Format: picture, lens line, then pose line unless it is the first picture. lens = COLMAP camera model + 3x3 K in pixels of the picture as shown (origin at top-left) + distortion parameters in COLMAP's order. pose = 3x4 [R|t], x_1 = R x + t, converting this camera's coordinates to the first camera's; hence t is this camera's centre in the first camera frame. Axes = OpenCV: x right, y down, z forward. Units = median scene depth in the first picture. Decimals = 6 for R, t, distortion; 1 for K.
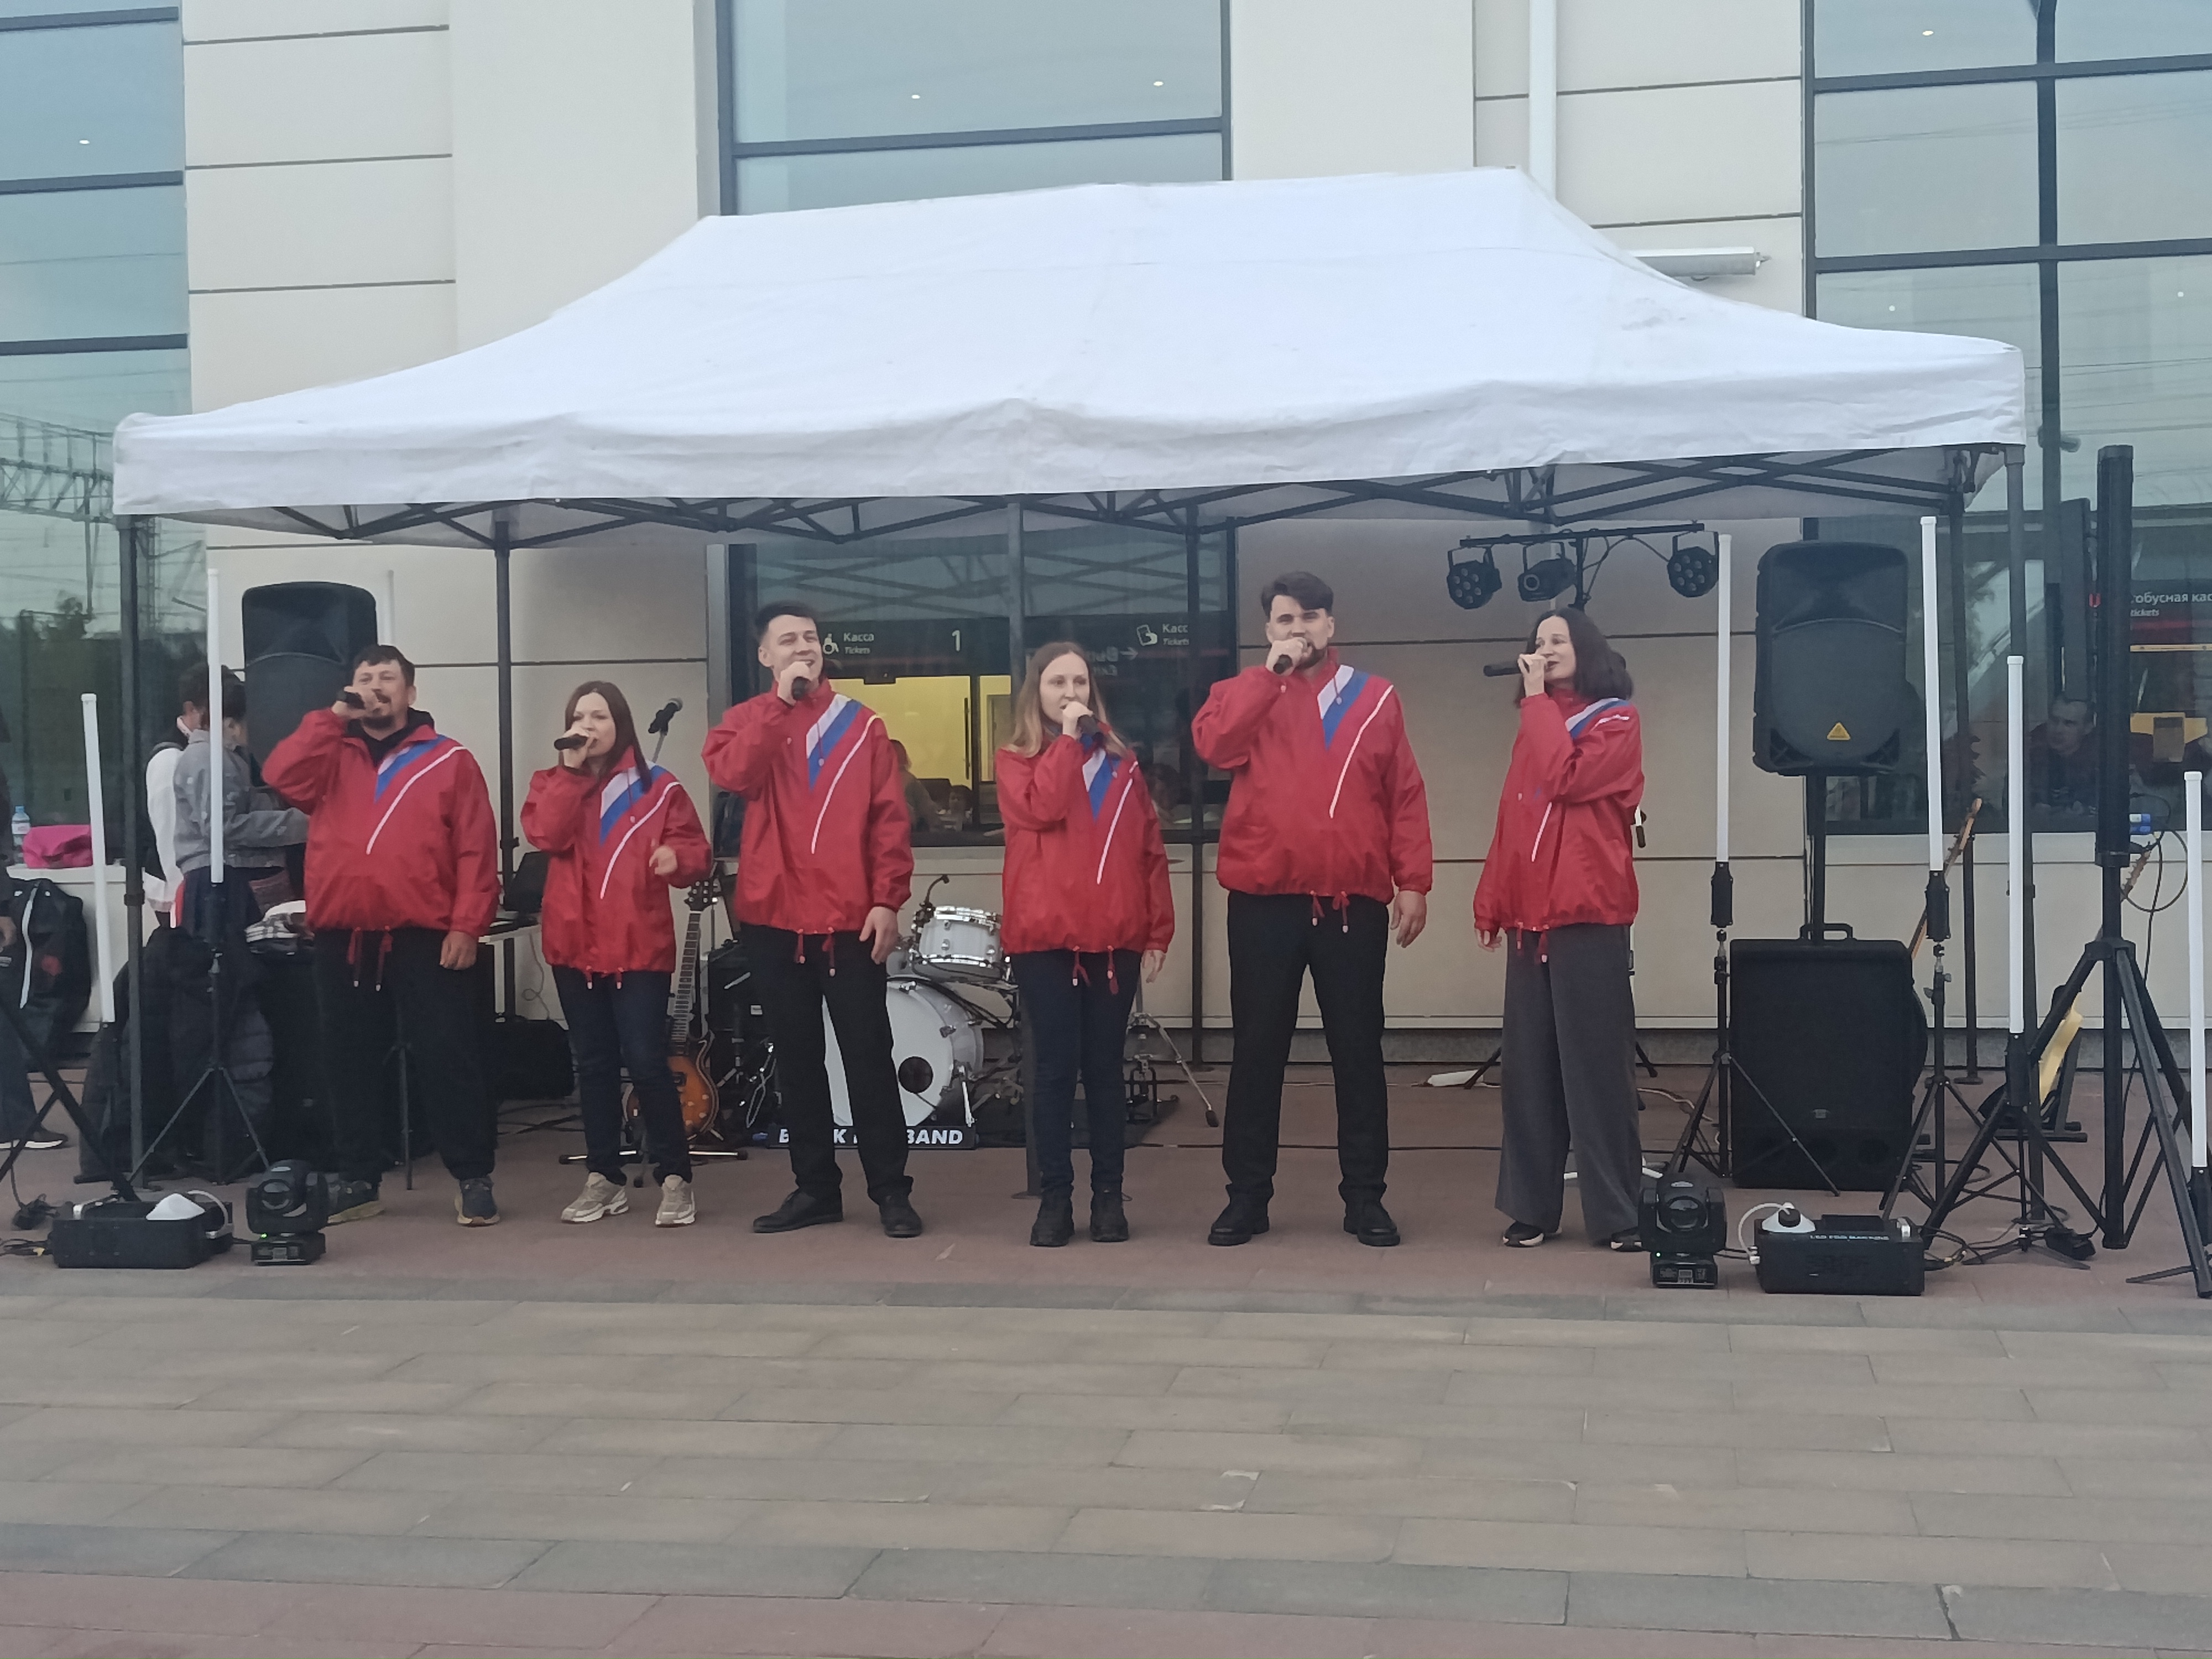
lens RADIAL K [[3047.6, 0, 1106.0], [0, 3047.6, 829.5], [0, 0, 1]] dist [0.155721, 0.002741]
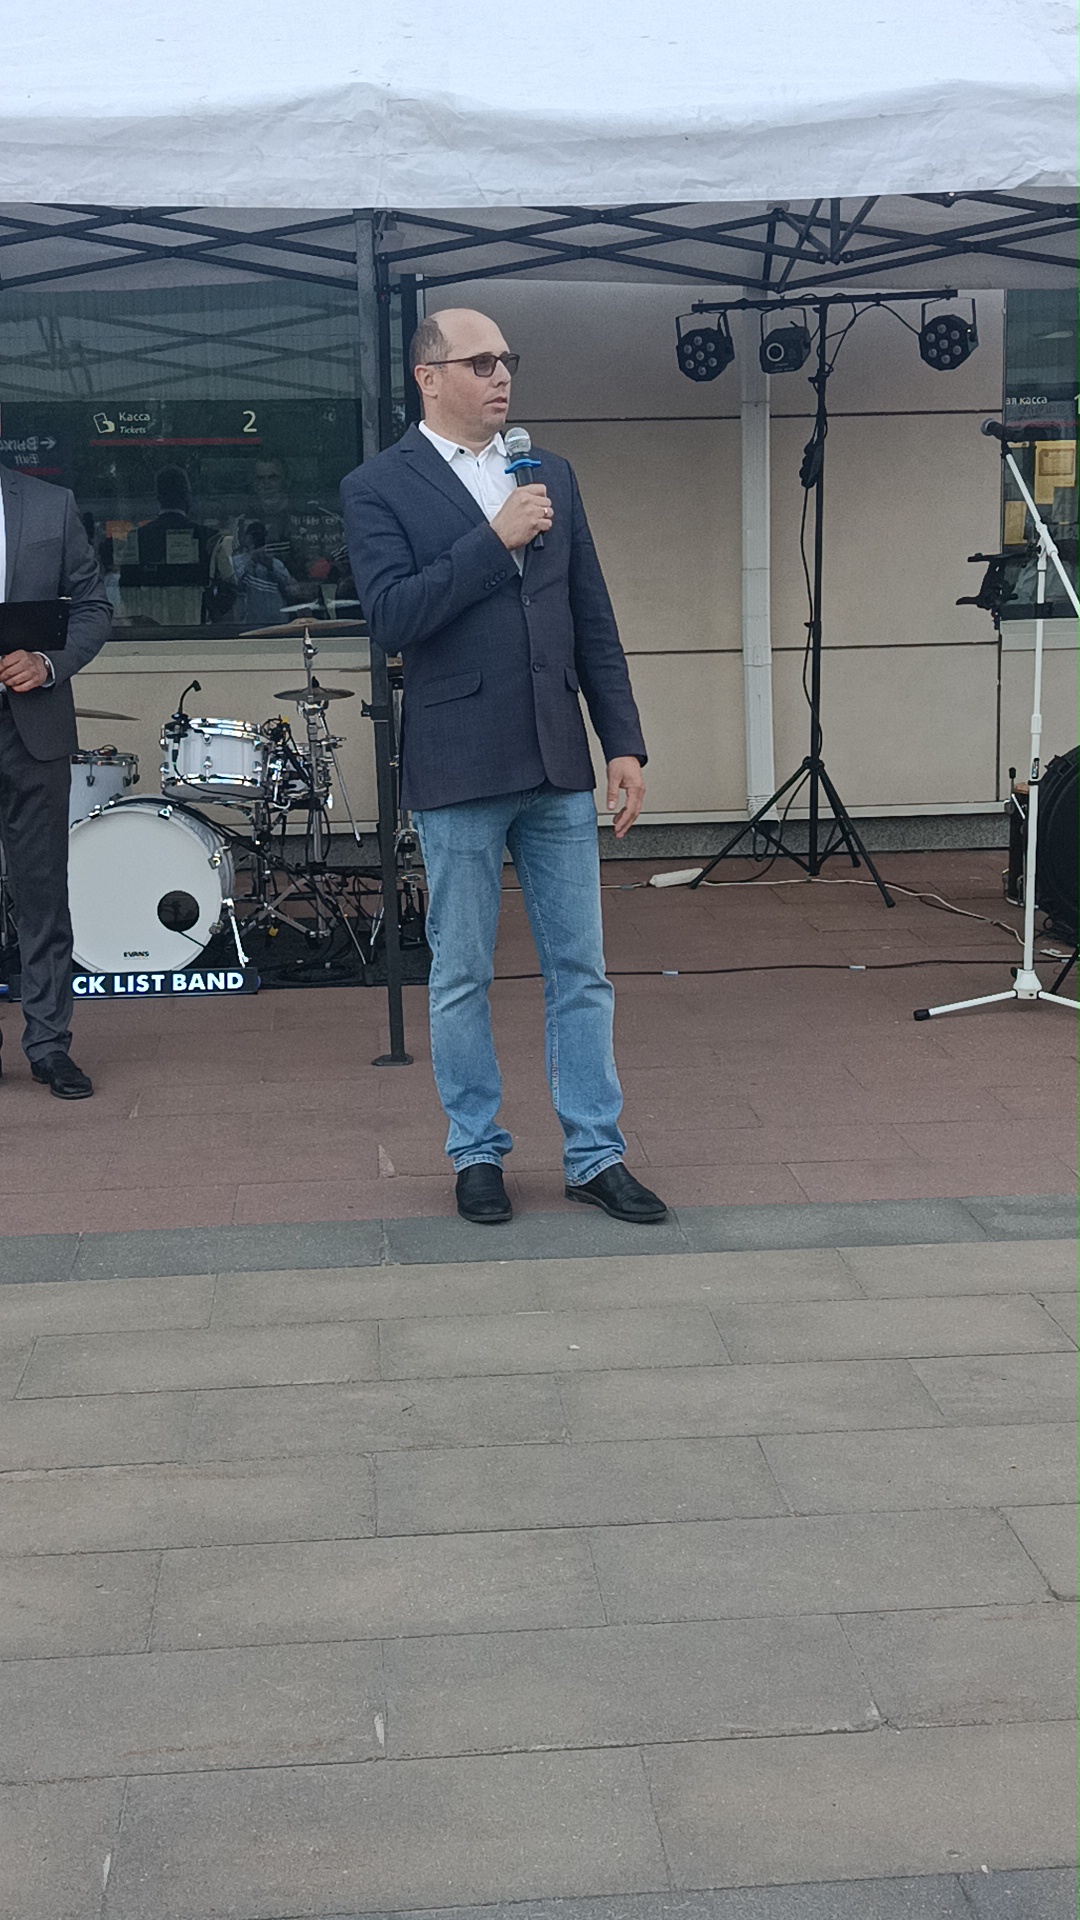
lens RADIAL K [[2328.0, 0, 540.0], [0, 2328.0, 960.0], [0, 0, 1]] dist [0.187110, -0.507658]
pose [[0.962060, -0.050655, 0.268093, -0.144110], [0.009255, 0.988108, 0.153486, -0.008463], [-0.272680, -0.145181, 0.951088, 0.327125]]
